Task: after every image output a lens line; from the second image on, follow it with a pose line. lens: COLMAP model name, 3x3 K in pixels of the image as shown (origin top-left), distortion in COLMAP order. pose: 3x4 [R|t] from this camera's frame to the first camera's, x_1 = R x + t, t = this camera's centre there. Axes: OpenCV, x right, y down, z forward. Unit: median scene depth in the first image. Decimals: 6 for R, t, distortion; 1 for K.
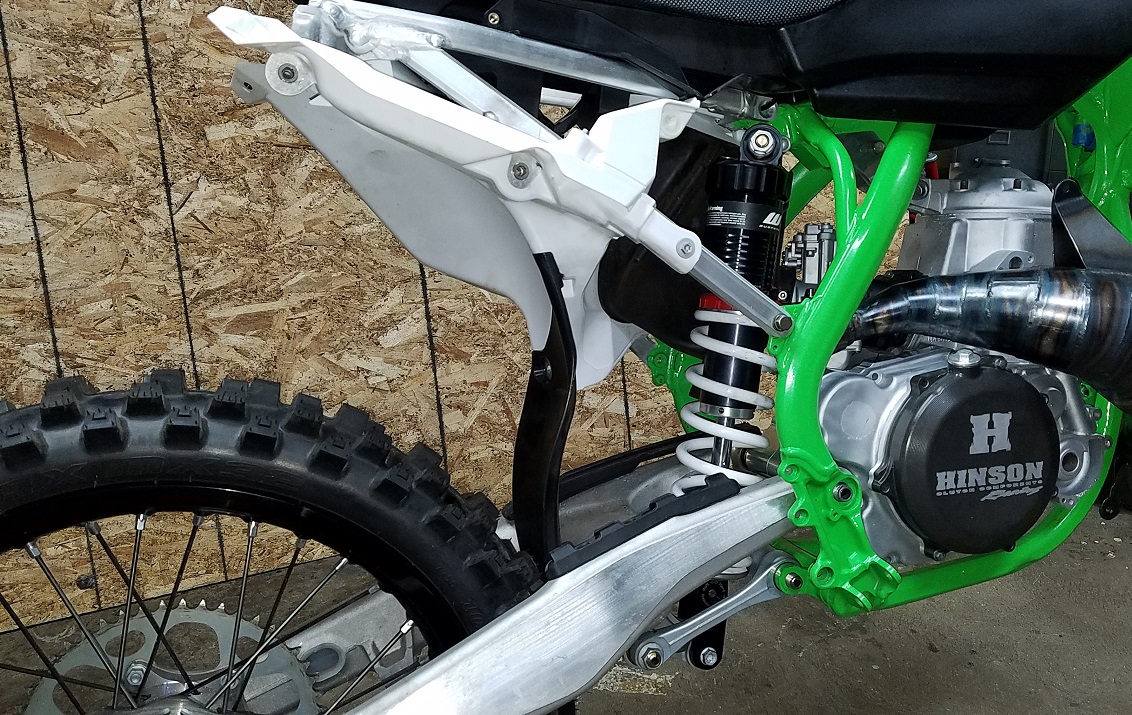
lens RADIAL K [[922.7, 0, 668.4], [0, 922.7, 354.0], [0, 0, 1]] dist [0.278133, -0.658944]
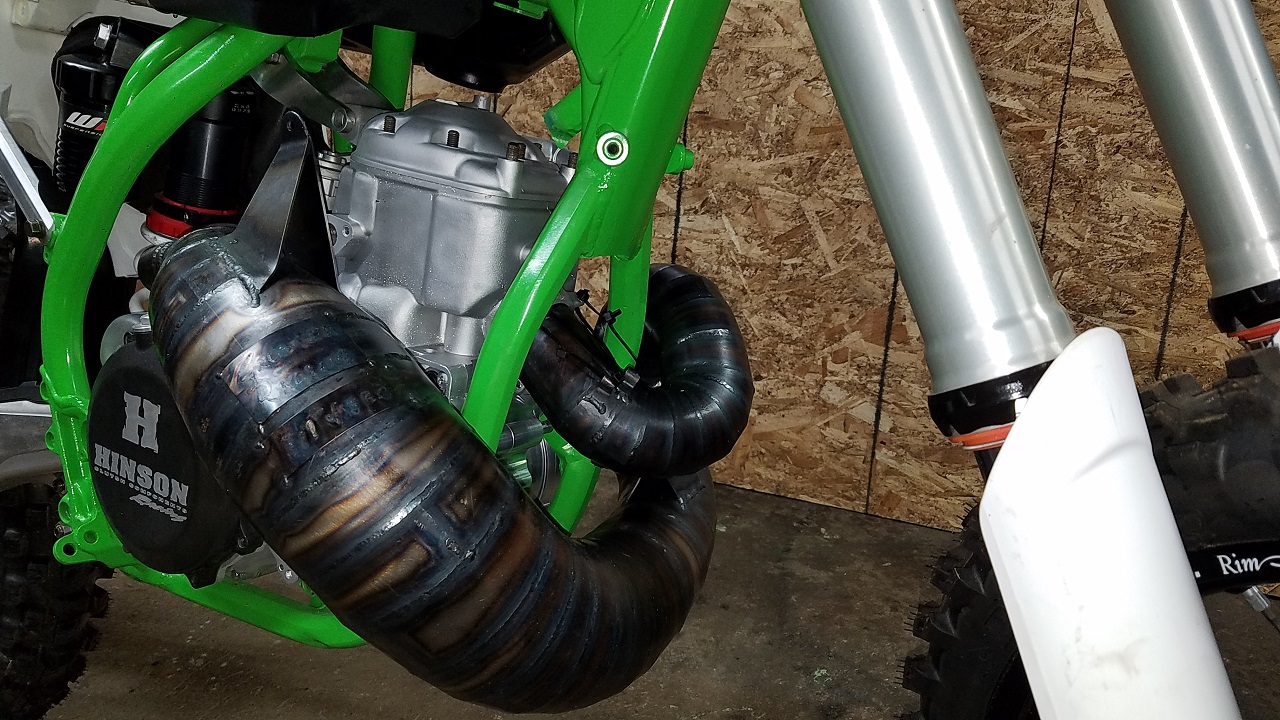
lens RADIAL K [[966.6, 0, 640.6], [0, 966.6, 377.1], [0, 0, 1]] dist [0.178875, -0.338502]
pose [[0.604436, 0.273884, -0.748094, 1.165101], [-0.228328, 0.959208, 0.166693, -0.178645], [0.763232, 0.070056, 0.642315, 0.767676]]
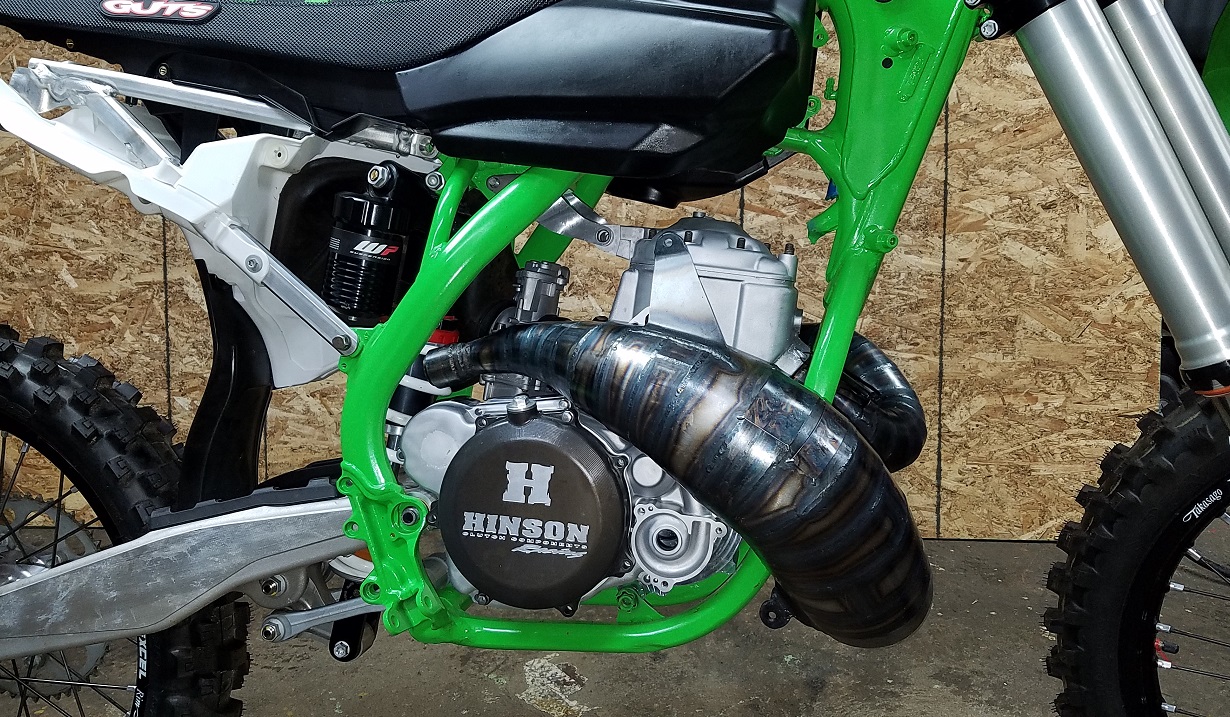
lens RADIAL K [[950.4, 0, 615.0], [0, 950.4, 358.5], [0, 0, 1]] dist [0.211210, -0.002326]
pose [[0.854961, 0.122383, -0.504047, 0.876945], [-0.140548, 0.990072, 0.001992, -0.057266], [0.499287, 0.069140, 0.863674, 0.179842]]
